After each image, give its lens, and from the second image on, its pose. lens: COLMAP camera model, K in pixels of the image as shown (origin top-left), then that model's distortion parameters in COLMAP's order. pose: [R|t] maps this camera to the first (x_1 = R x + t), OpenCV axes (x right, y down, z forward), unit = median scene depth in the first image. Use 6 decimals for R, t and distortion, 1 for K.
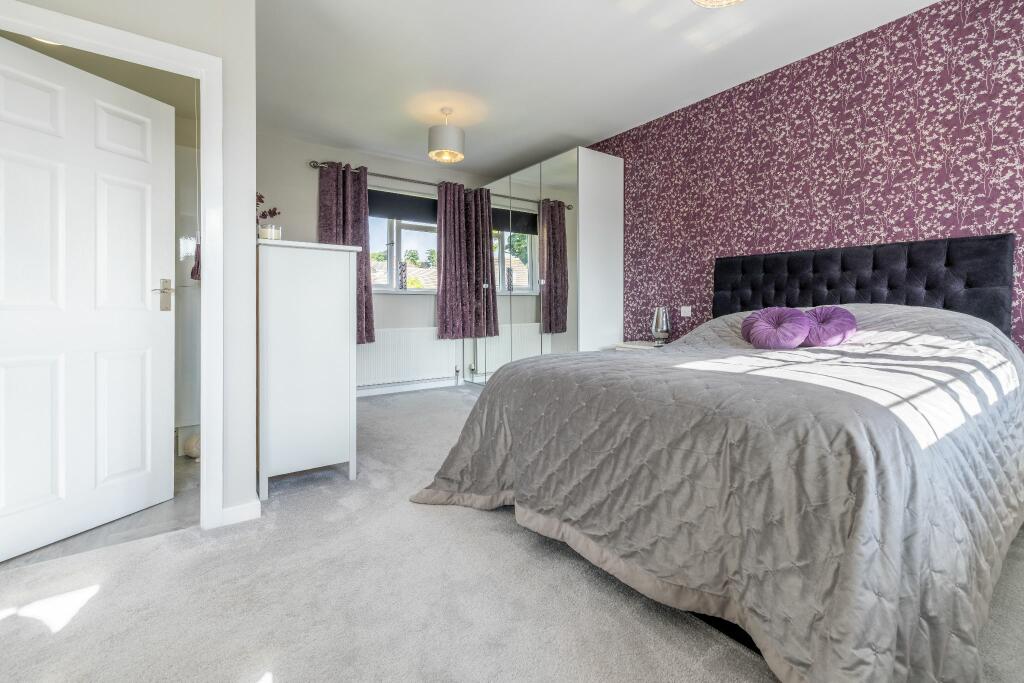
lens RADIAL K [[441.9, 0, 511.6], [0, 441.9, 302.2], [0, 0, 1]] dist [-0.001837, -0.000091]
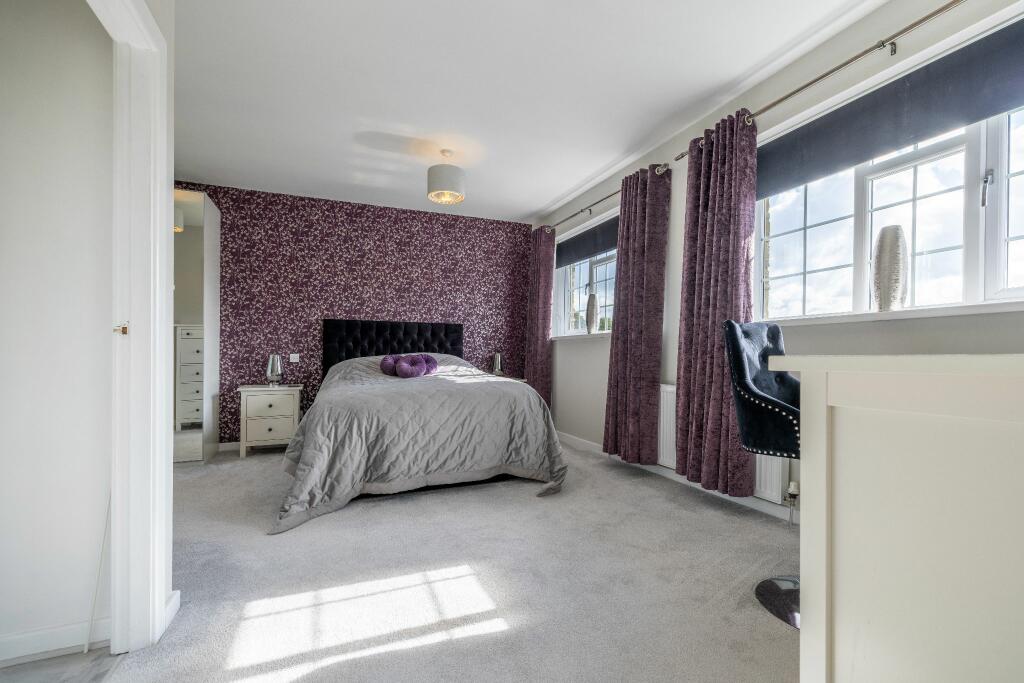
lens RADIAL K [[433.2, 0, 513.9], [0, 433.2, 345.3], [0, 0, 1]] dist [-0.000303, 0.000169]
pose [[0.215975, 0.018604, 0.976222, -0.828497], [-0.008927, 0.999814, -0.017078, 0.000048], [-0.976358, -0.005026, 0.216101, 0.148454]]
